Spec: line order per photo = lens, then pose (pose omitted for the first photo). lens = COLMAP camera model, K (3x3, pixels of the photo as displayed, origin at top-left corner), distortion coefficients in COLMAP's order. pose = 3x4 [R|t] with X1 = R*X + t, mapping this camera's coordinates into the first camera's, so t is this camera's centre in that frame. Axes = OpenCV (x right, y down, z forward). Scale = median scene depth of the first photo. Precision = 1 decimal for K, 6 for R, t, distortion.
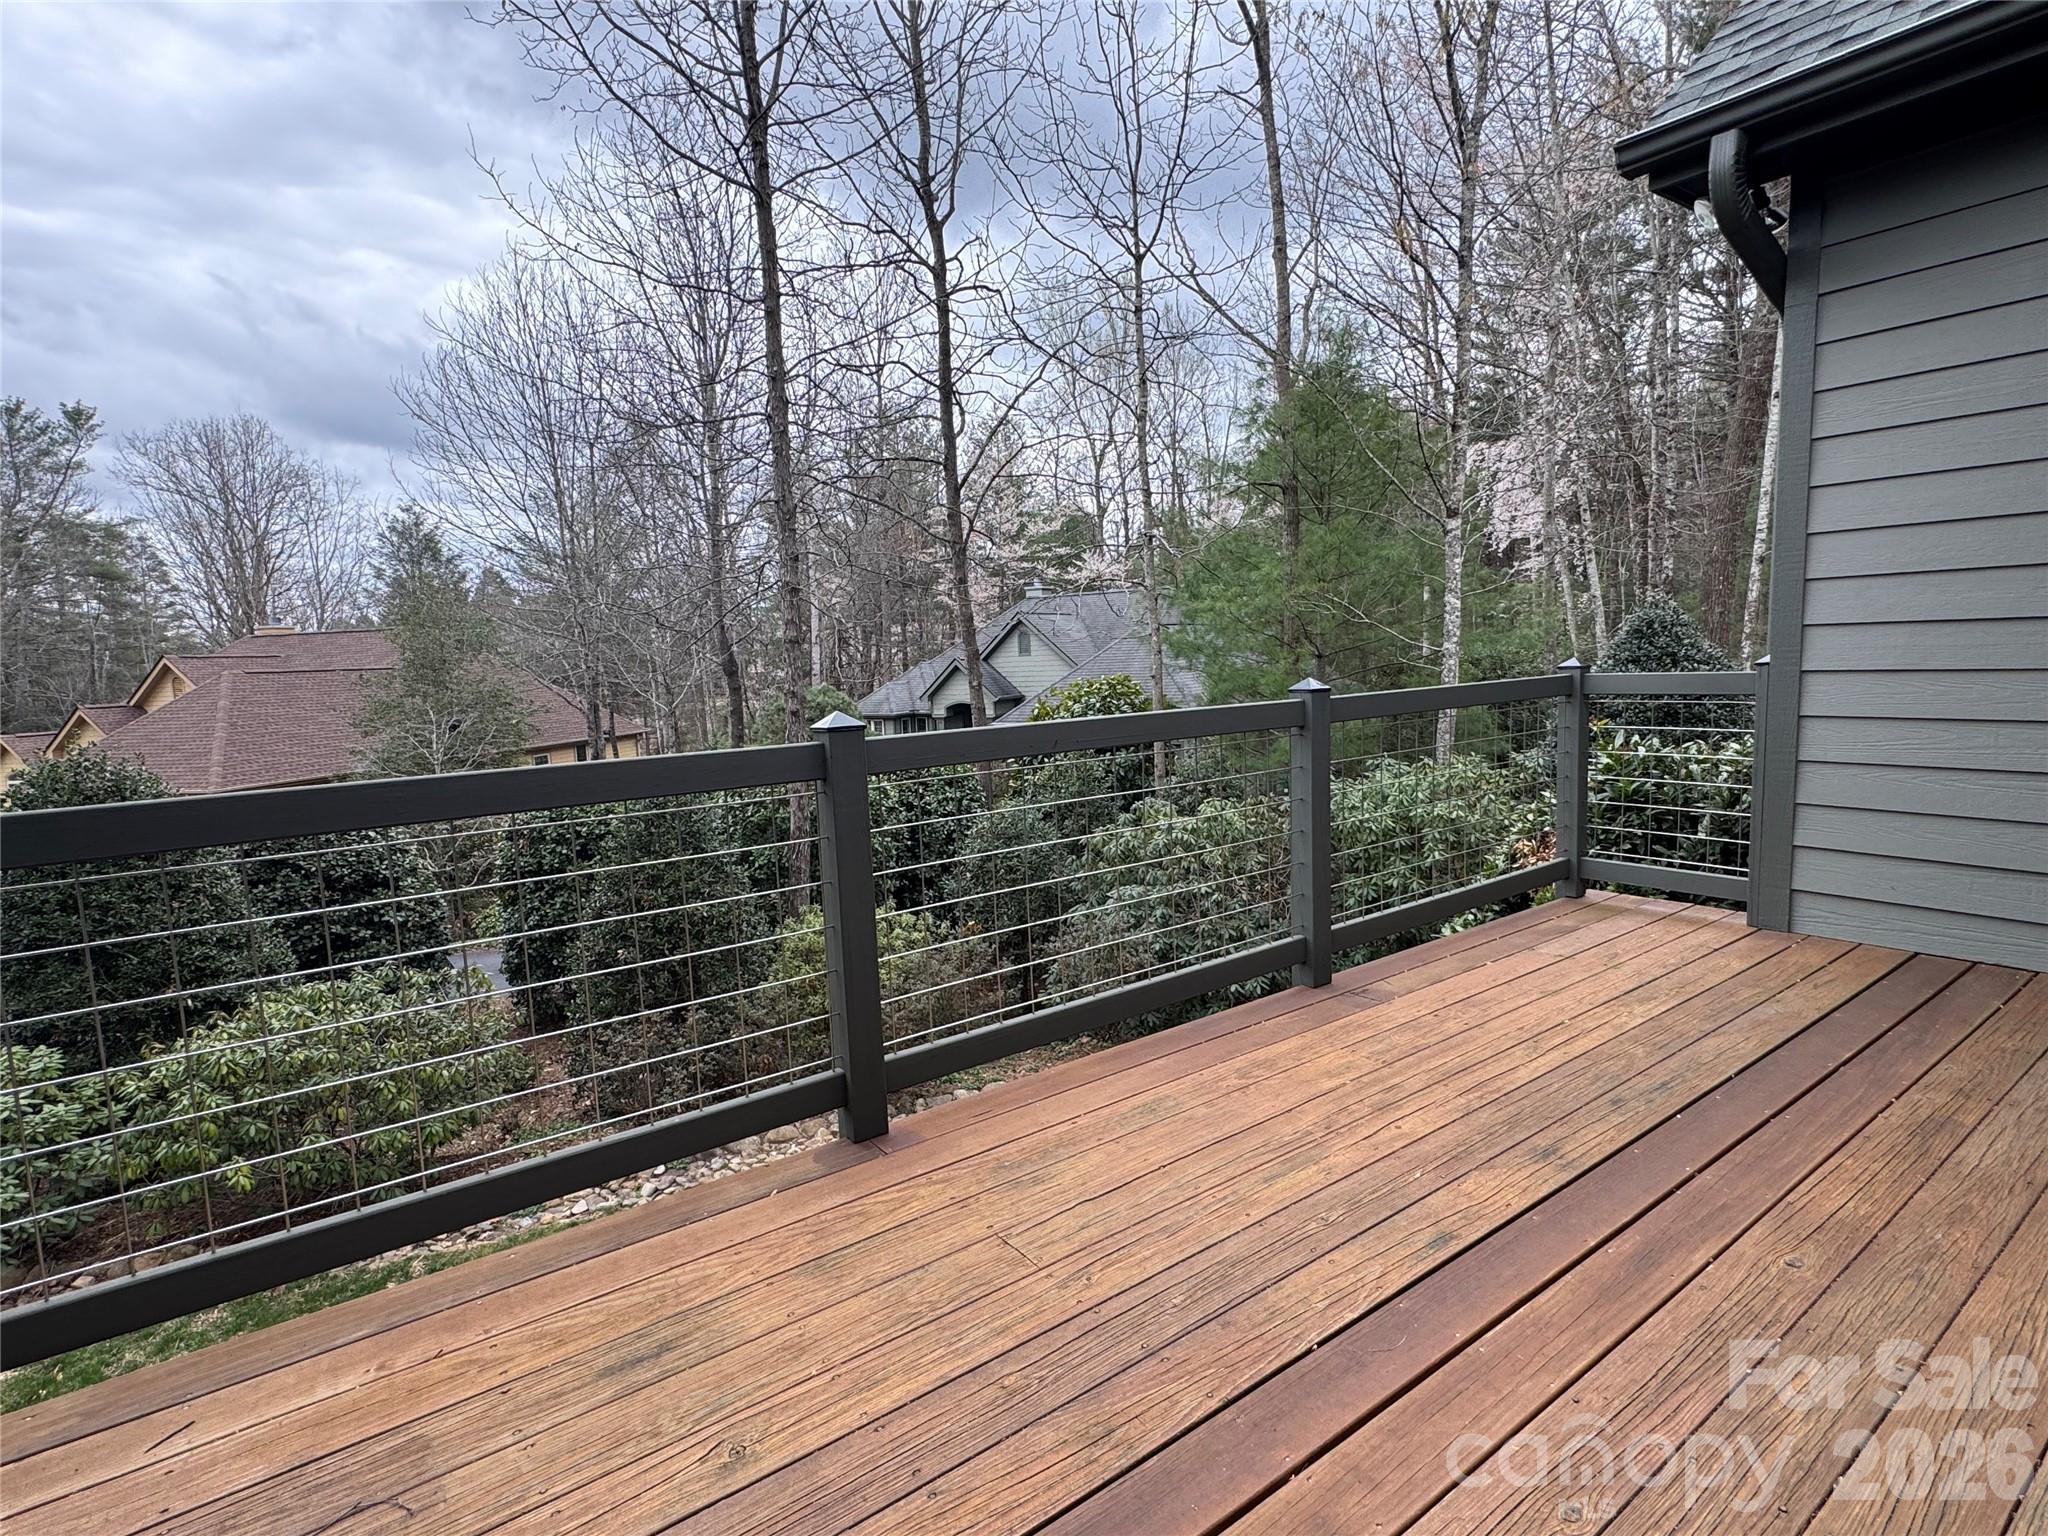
lens RADIAL K [[997.9, 0, 1026.7], [0, 997.9, 762.9], [0, 0, 1]] dist [-0.001750, -0.000077]
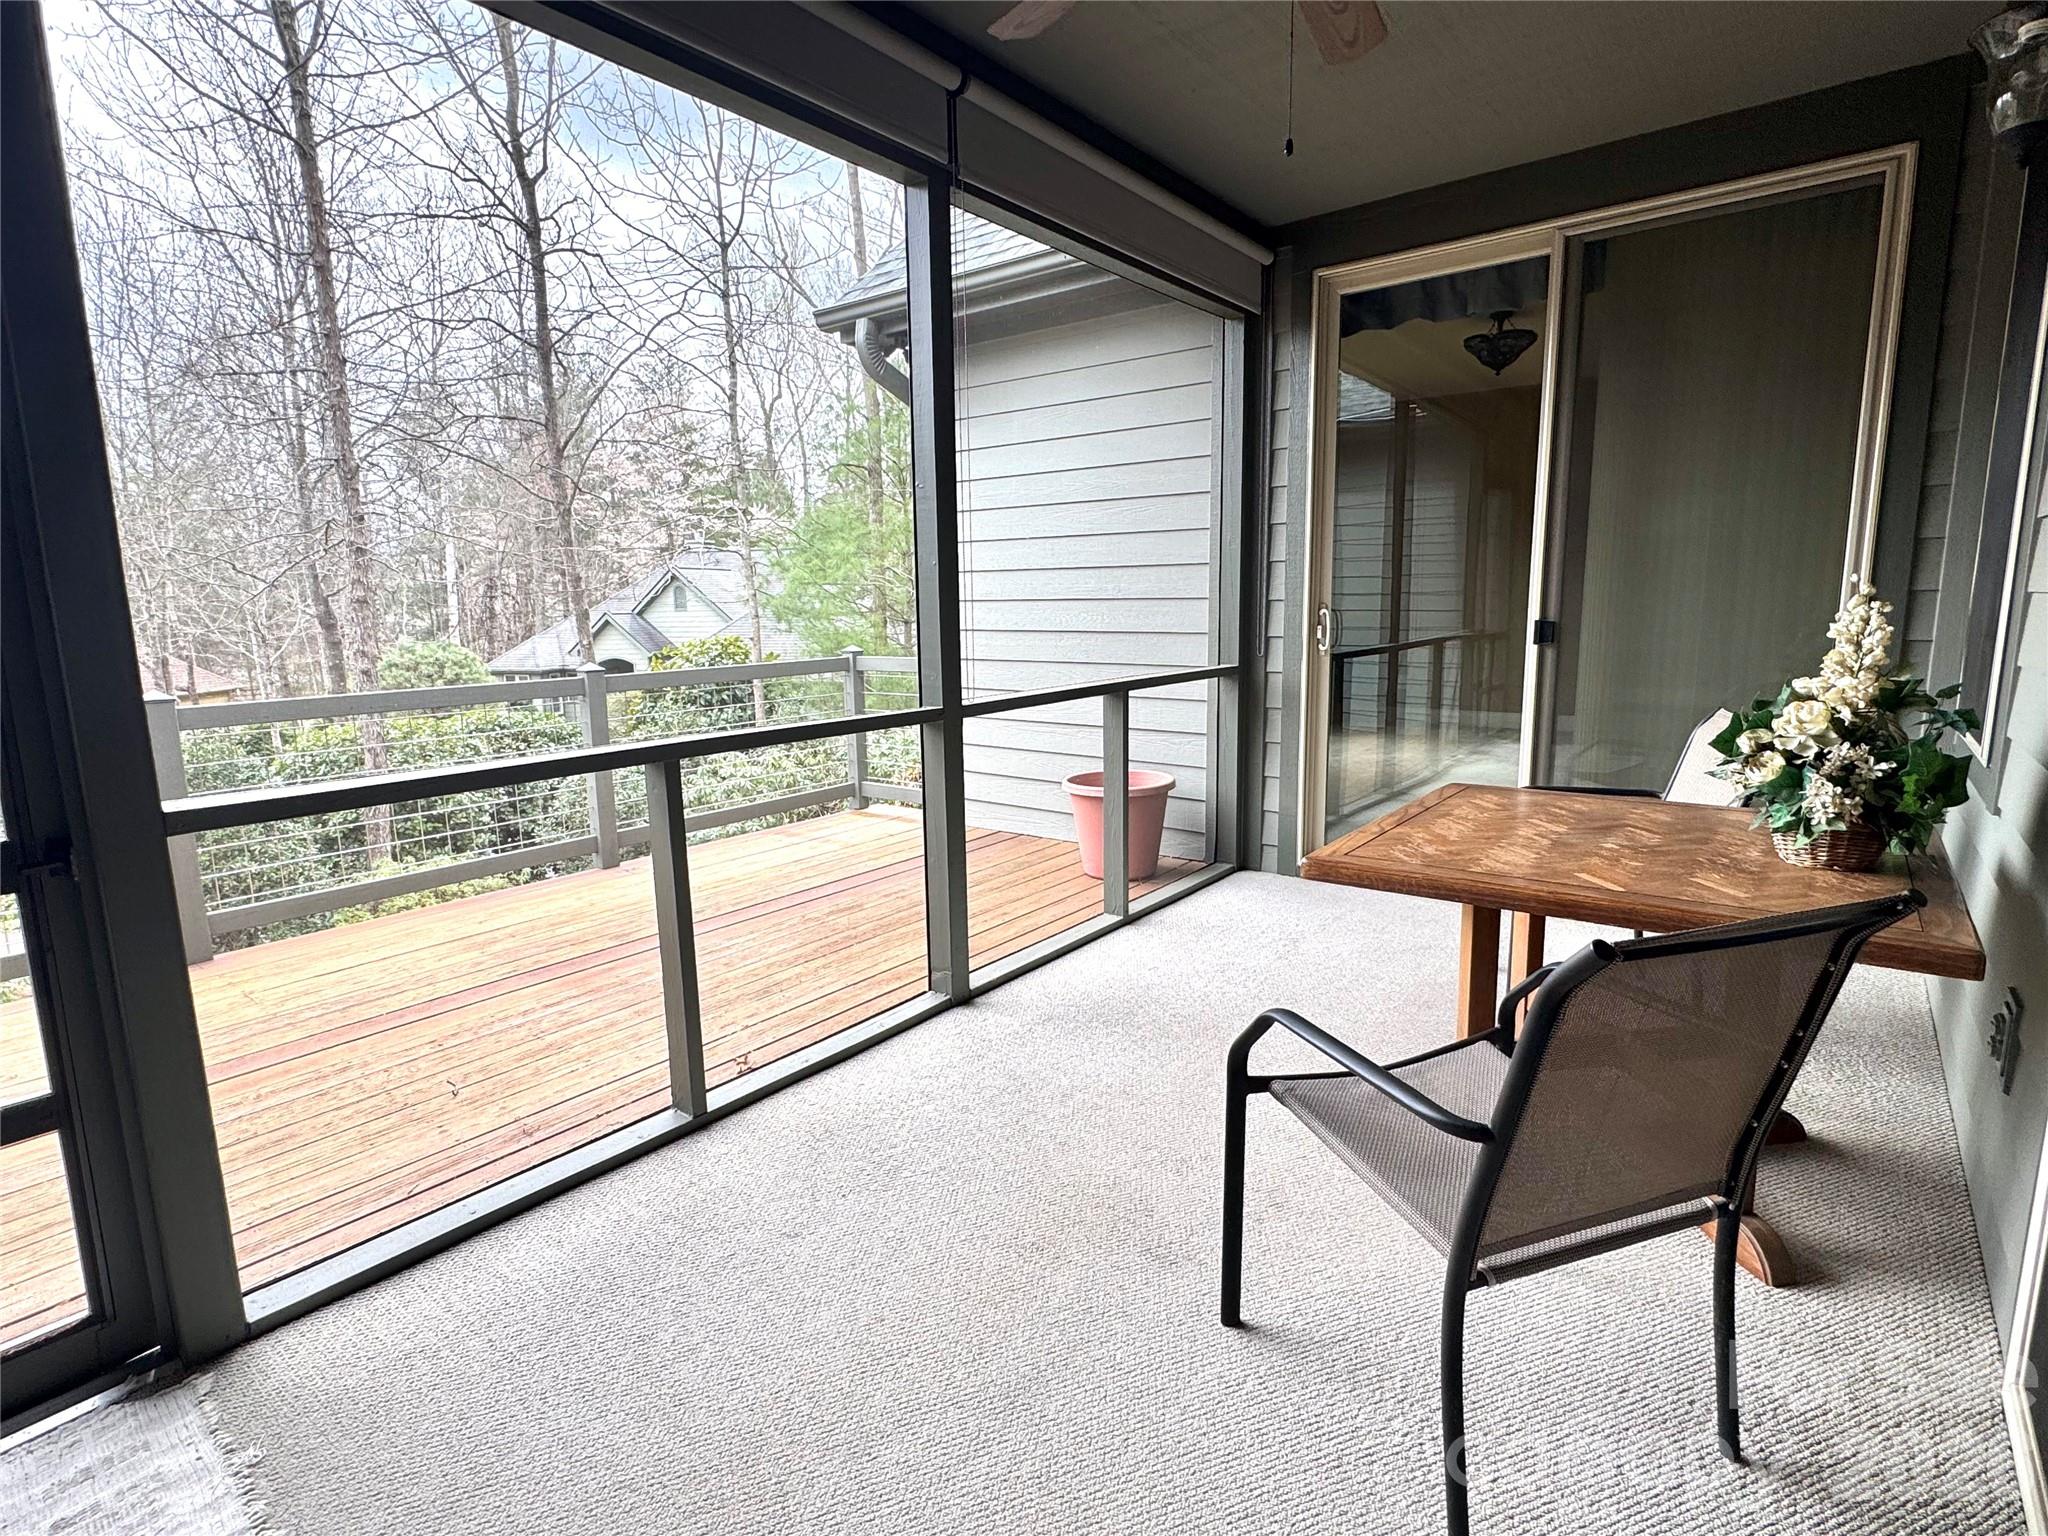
lens RADIAL K [[1011.1, 0, 1017.5], [0, 1011.1, 766.8], [0, 0, 1]] dist [-0.003252, -0.000120]
pose [[0.964096, -0.020384, 0.264771, 0.102328], [0.007427, 0.998729, 0.049846, -0.000160], [-0.265451, -0.046090, 0.963022, -0.131632]]
